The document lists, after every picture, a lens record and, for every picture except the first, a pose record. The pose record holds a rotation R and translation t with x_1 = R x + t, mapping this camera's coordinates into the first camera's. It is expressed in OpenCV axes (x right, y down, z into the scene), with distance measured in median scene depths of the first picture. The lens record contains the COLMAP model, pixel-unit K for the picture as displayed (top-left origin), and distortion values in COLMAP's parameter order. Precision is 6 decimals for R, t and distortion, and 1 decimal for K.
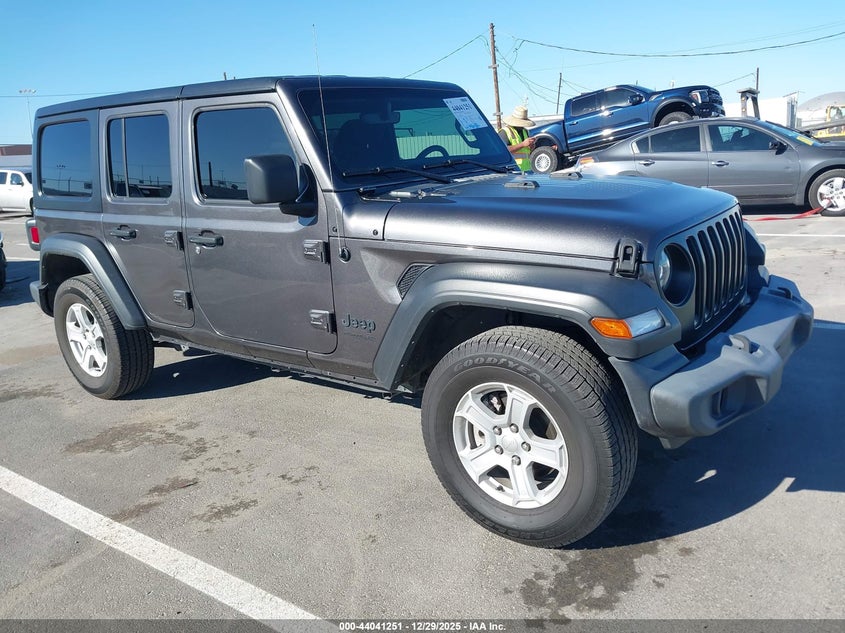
lens RADIAL K [[653.0, 0, 422.5], [0, 653.0, 316.5], [0, 0, 1]] dist [0.001057, 0.004370]
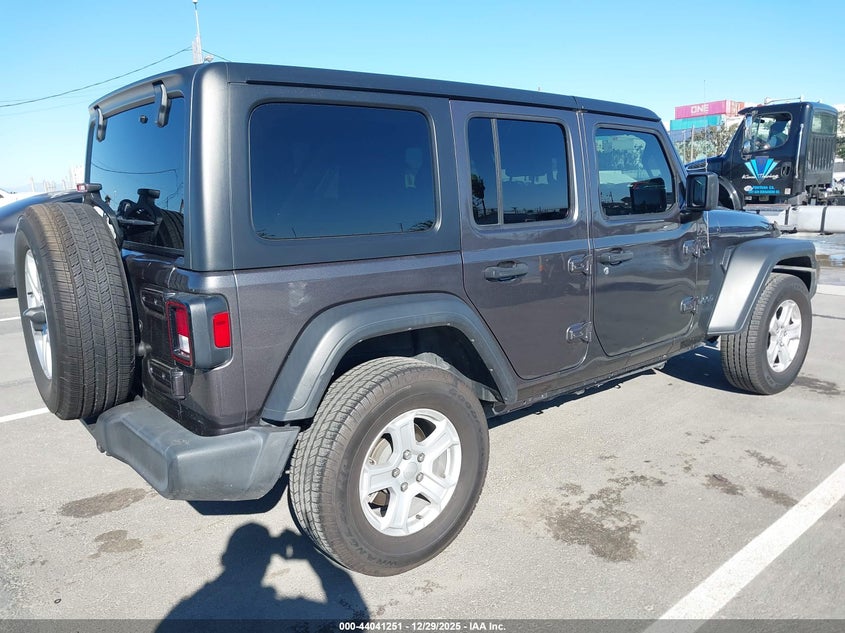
lens RADIAL K [[653.0, 0, 422.5], [0, 653.0, 316.5], [0, 0, 1]] dist [0.001057, 0.004370]
pose [[0.259756, -0.135835, 0.956073, -1.466054], [0.260203, 0.963284, 0.066165, -0.189575], [-0.929958, 0.231587, 0.285563, 1.092827]]
